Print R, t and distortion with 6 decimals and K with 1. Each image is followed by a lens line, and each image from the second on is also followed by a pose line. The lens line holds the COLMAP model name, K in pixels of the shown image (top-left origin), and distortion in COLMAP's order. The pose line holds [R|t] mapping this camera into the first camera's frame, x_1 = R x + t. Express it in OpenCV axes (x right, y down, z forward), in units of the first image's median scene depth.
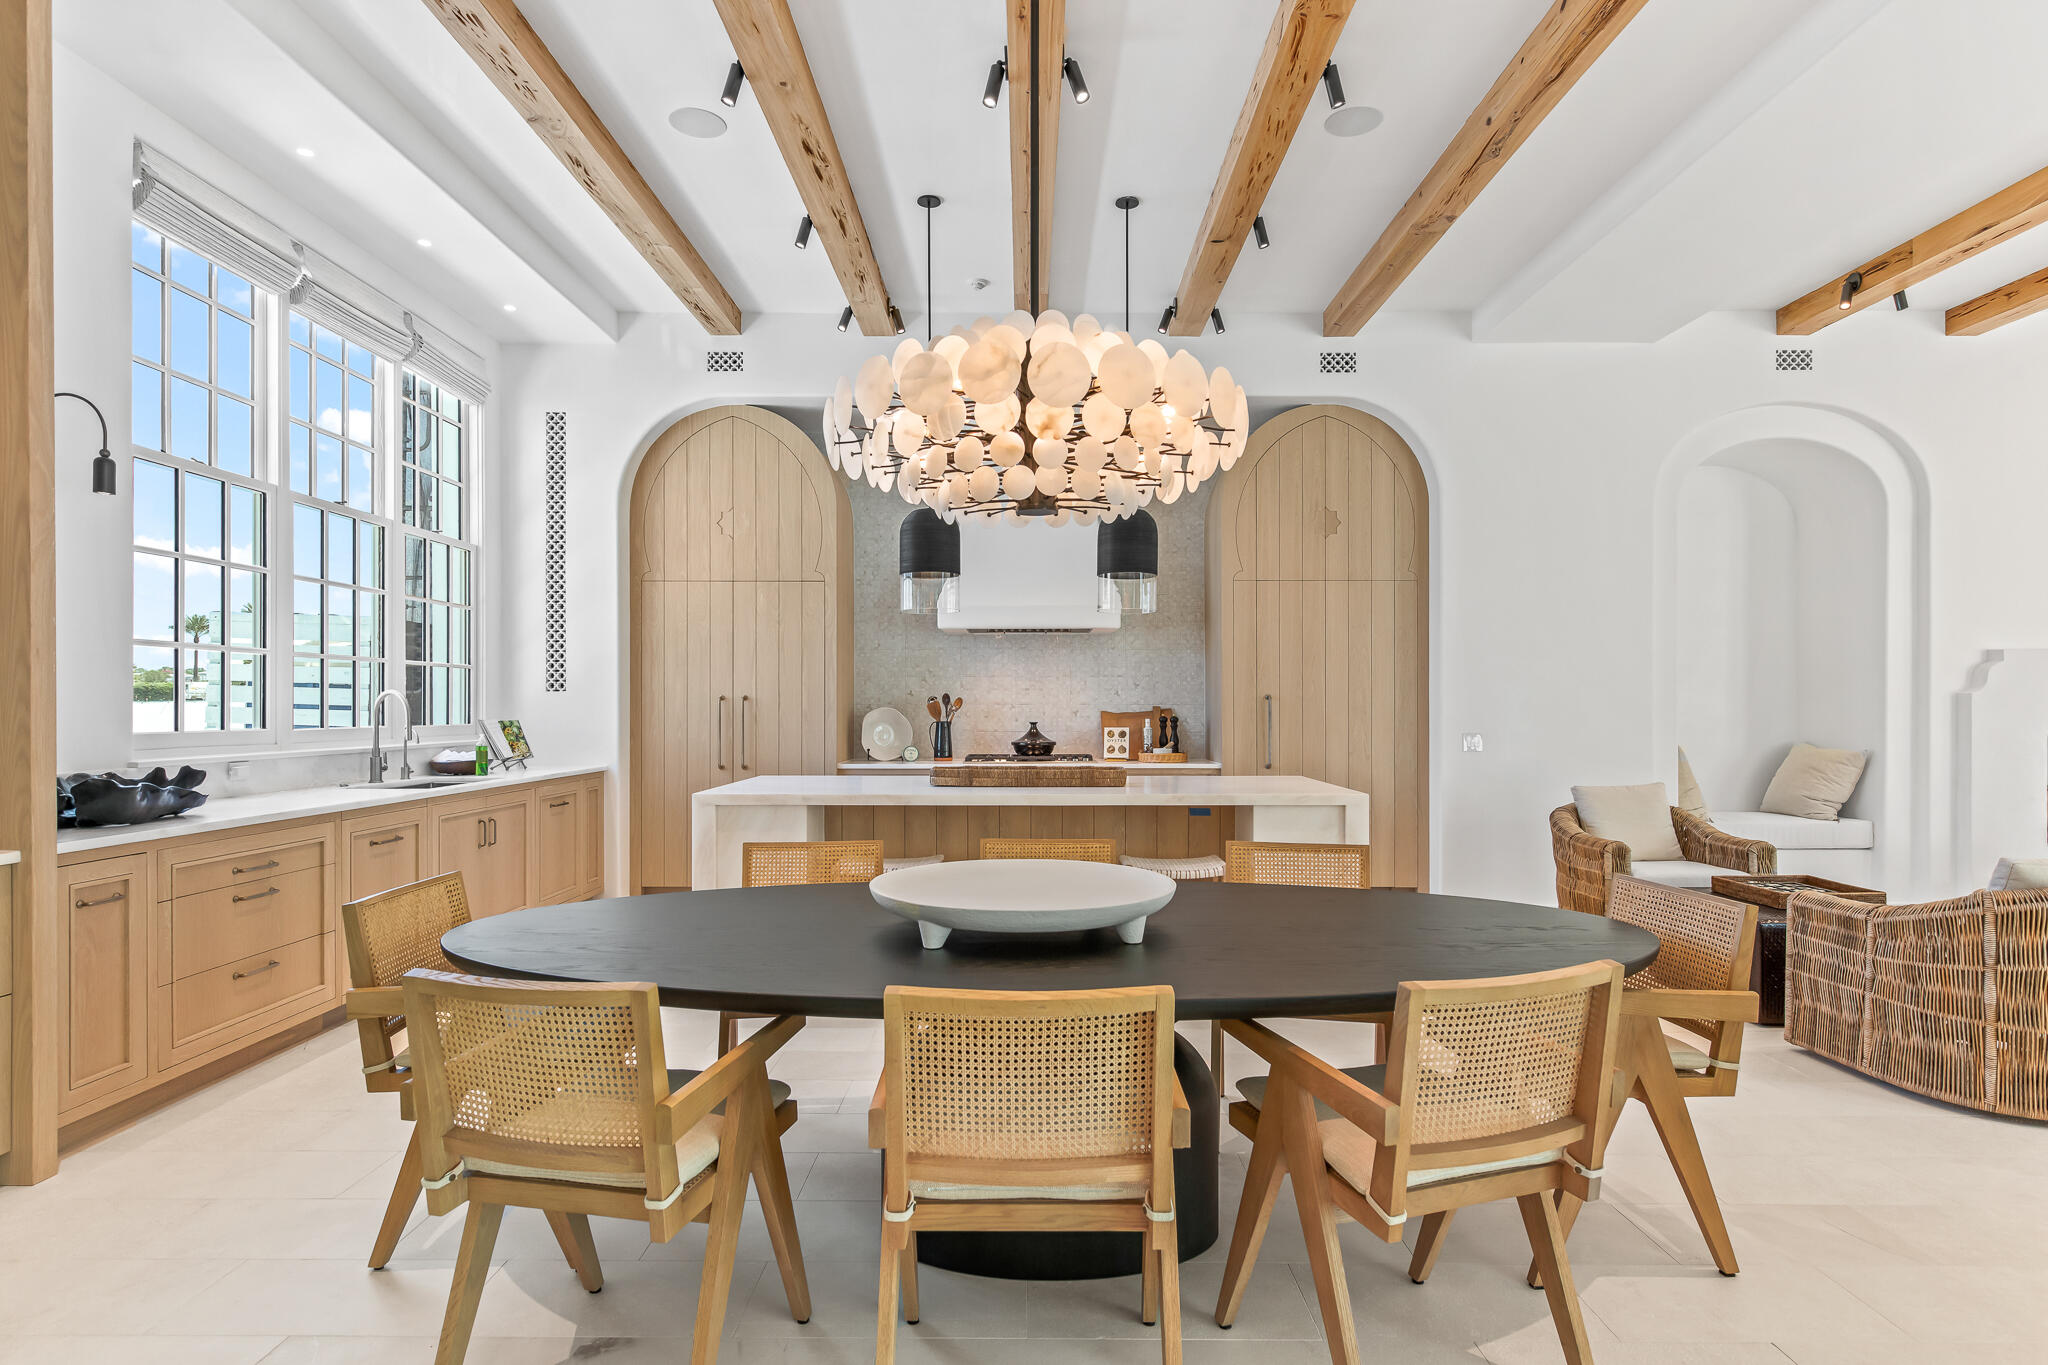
lens RADIAL K [[1079.3, 0, 1037.1], [0, 1079.3, 696.6], [0, 0, 1]] dist [0.004881, 0.001027]
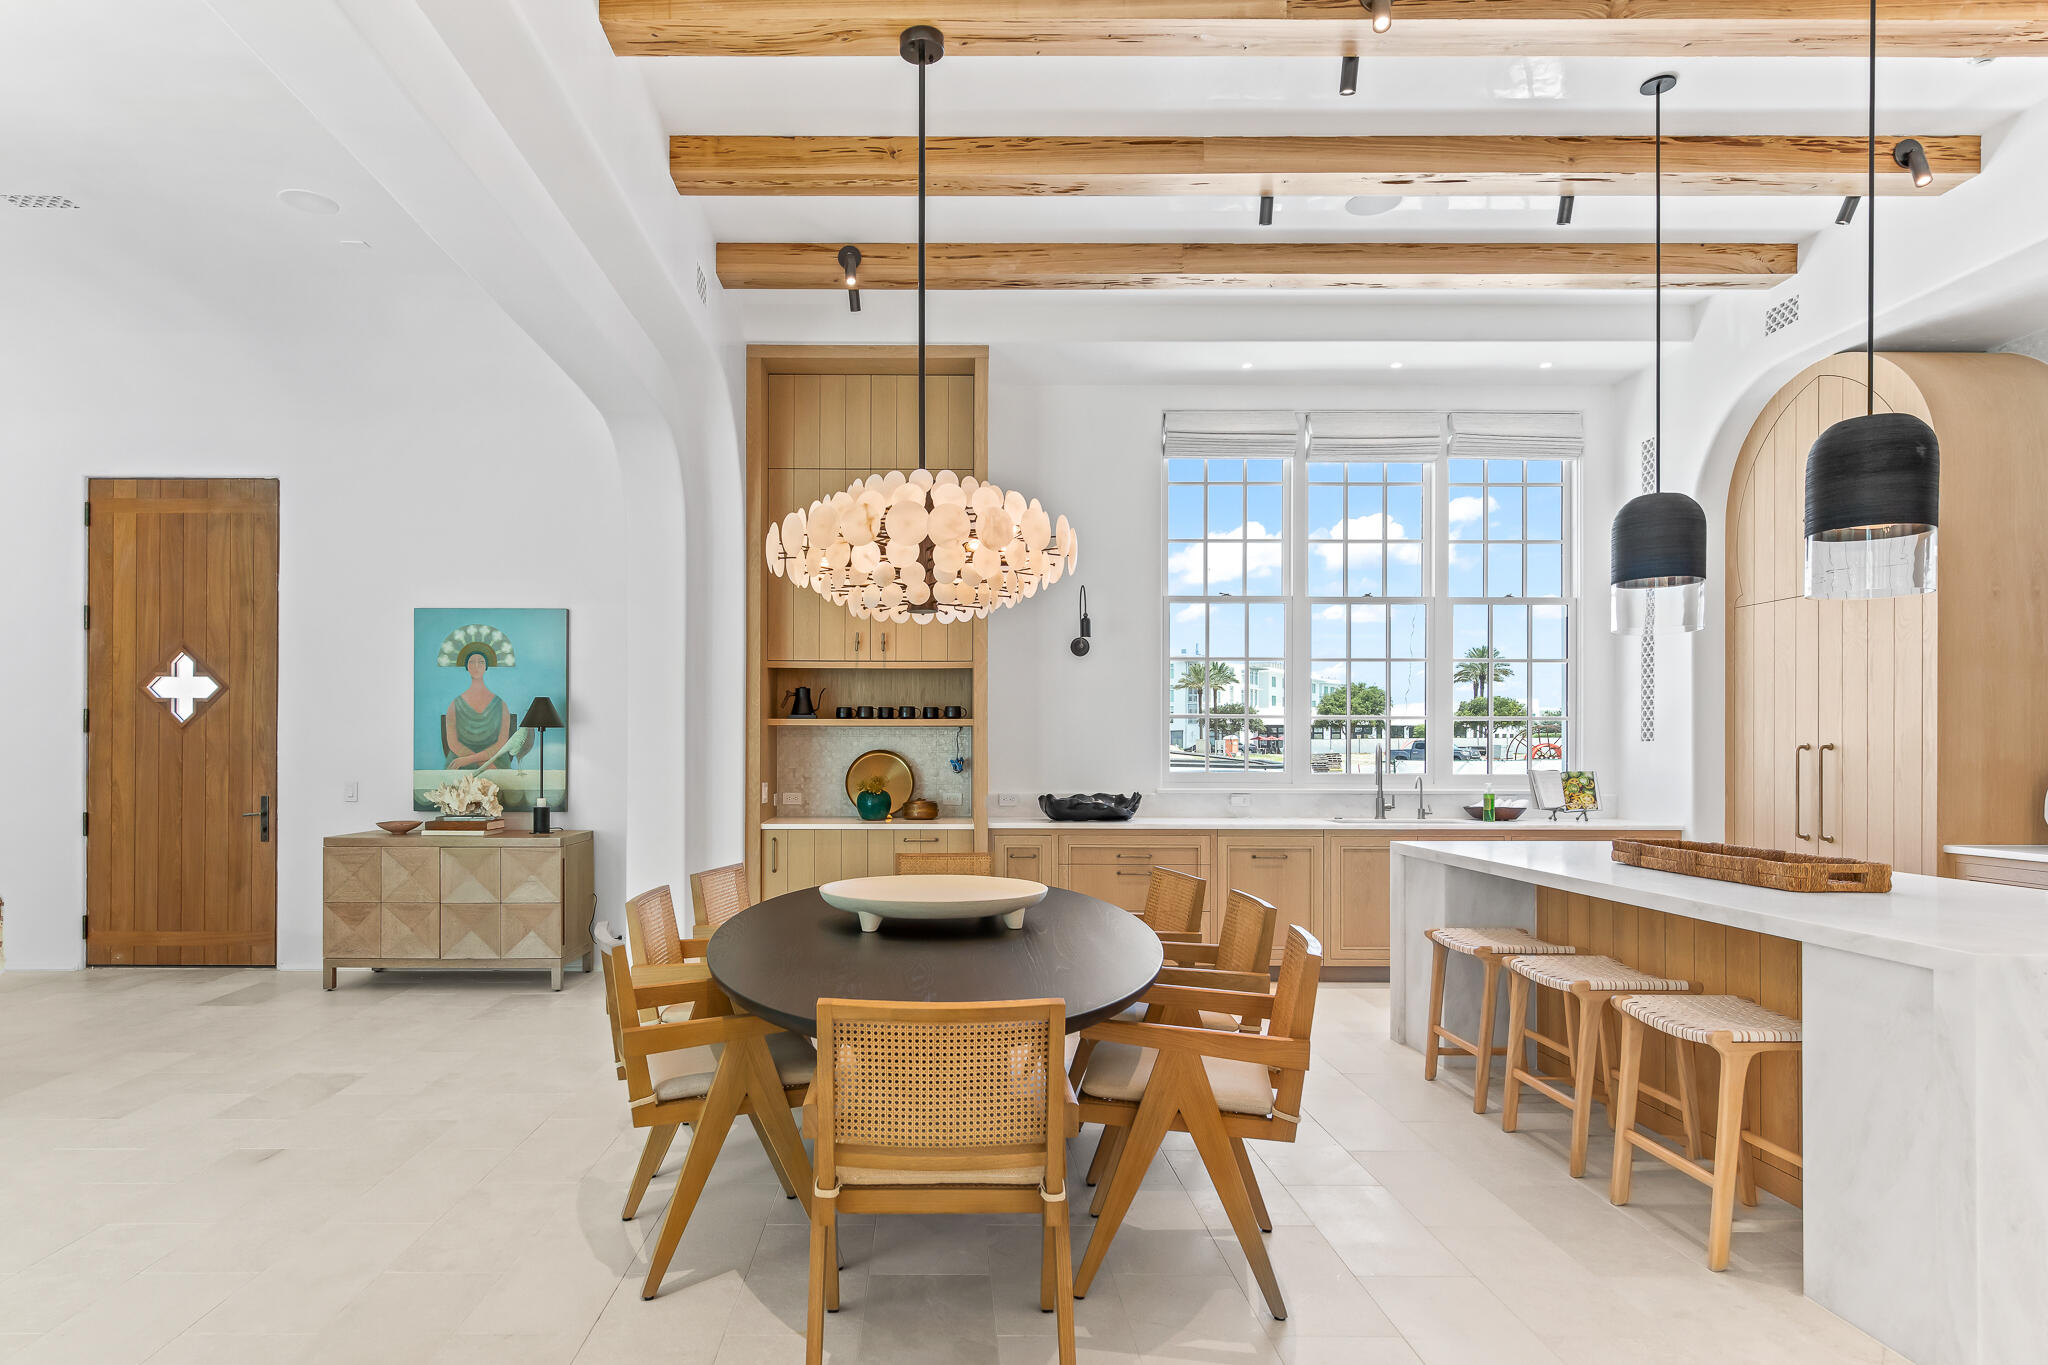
lens RADIAL K [[1168.1, 0, 929.6], [0, 1168.1, 737.0], [0, 0, 1]] dist [0.000368, 0.001046]
pose [[-0.012221, -0.014982, -0.999813, 0.546473], [0.005749, 0.999870, -0.015053, 0.002855], [0.999909, -0.005932, -0.012133, 0.385496]]
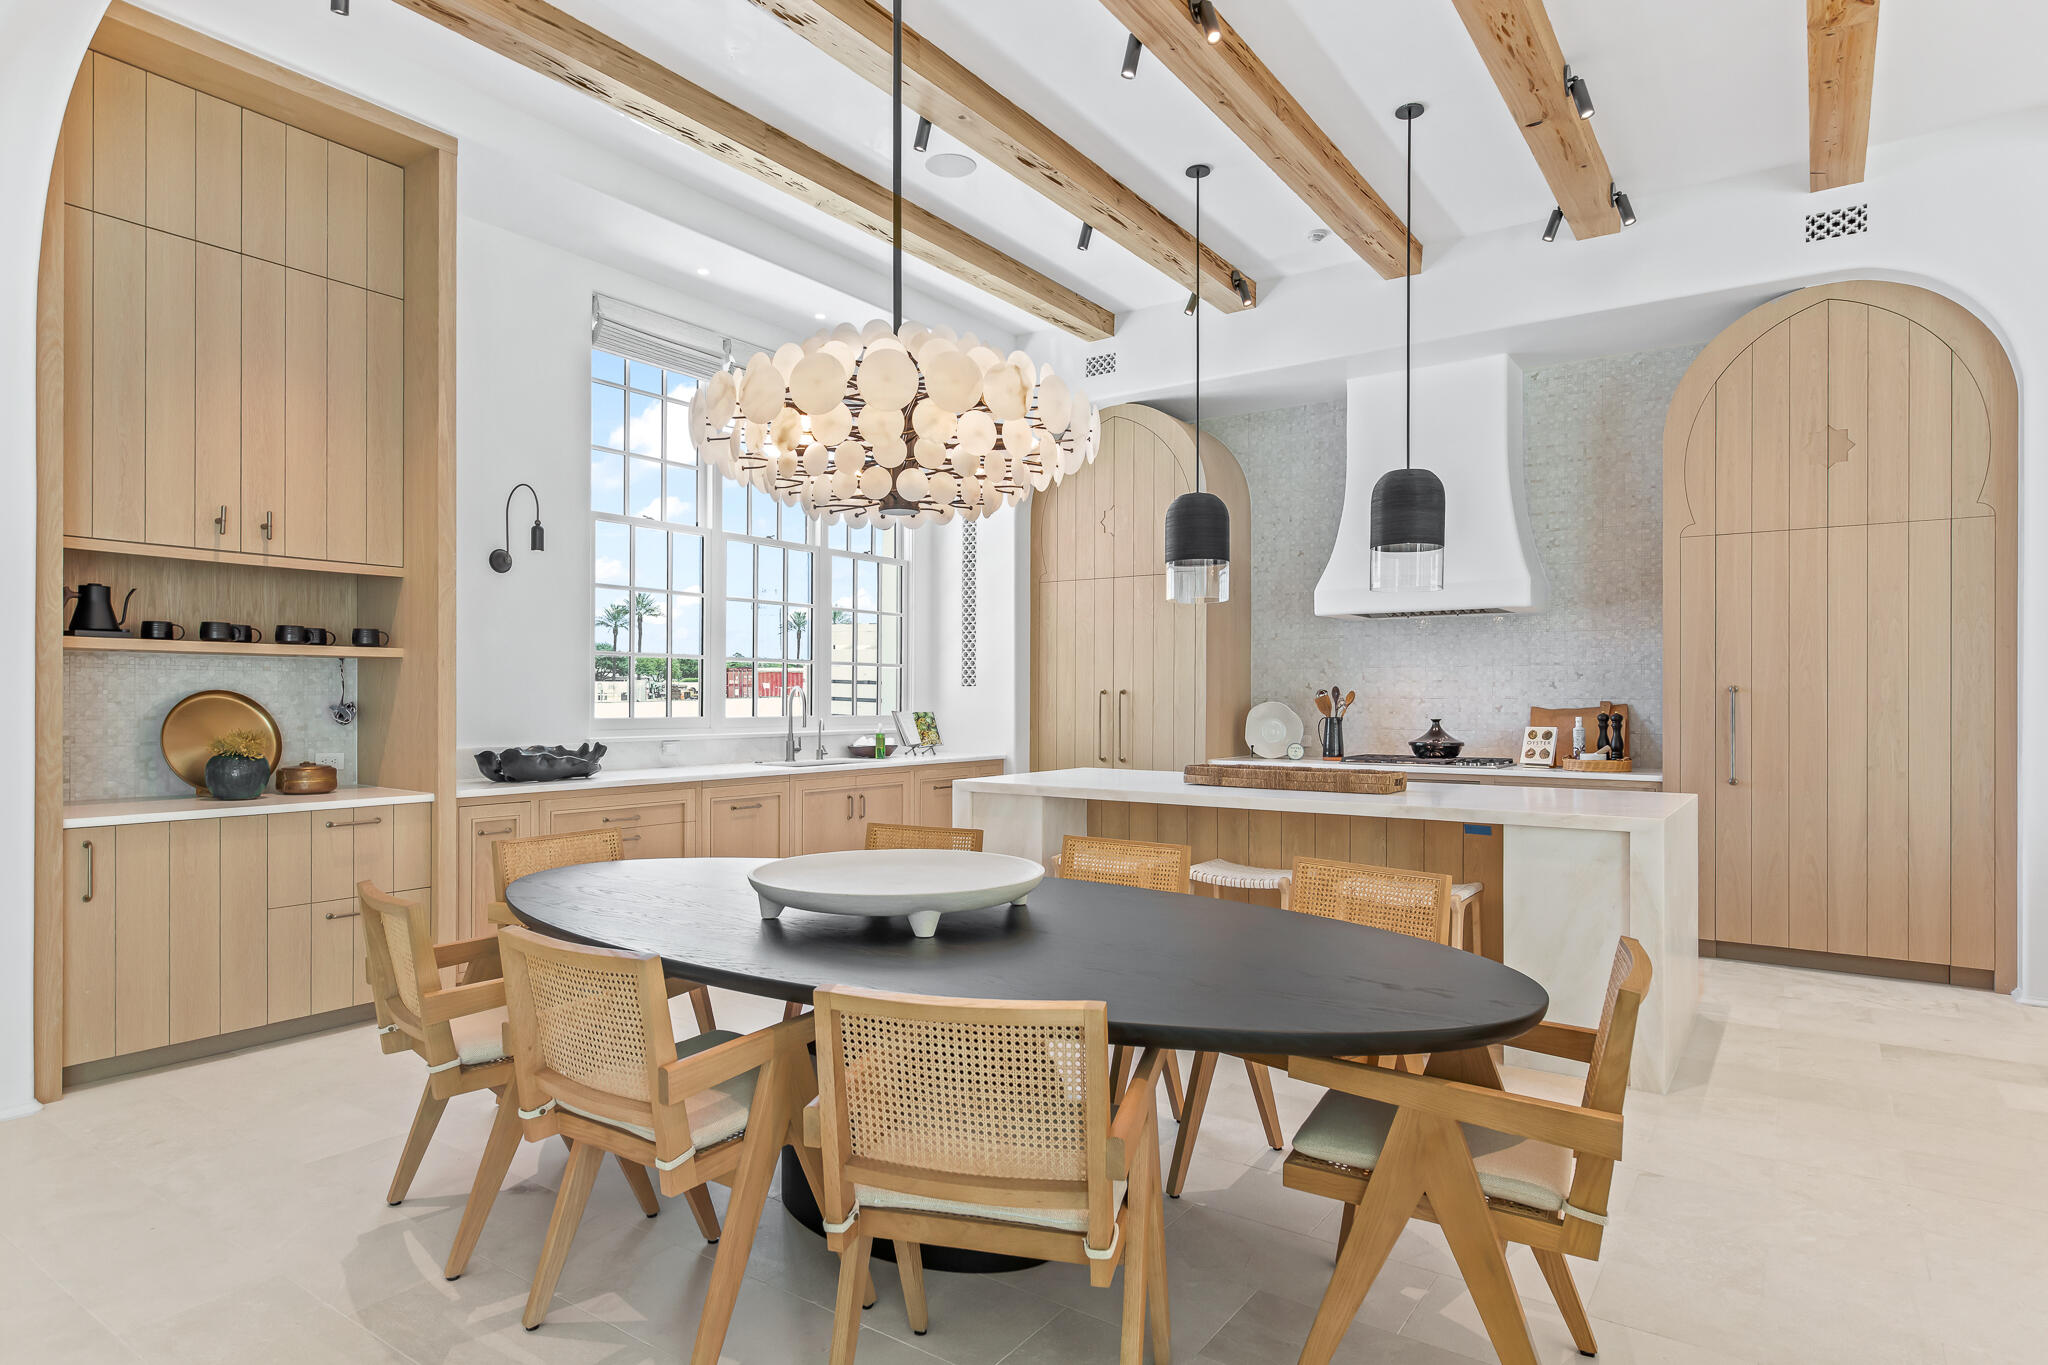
lens RADIAL K [[1146.7, 0, 1024.0], [0, 1146.7, 682.5], [0, 0, 1]] dist [0.004689, -0.000255]
pose [[0.817980, -0.006775, -0.575206, 0.272736], [0.002901, 0.999967, -0.007652, 0.000407], [0.575239, 0.004591, 0.817973, 0.064306]]
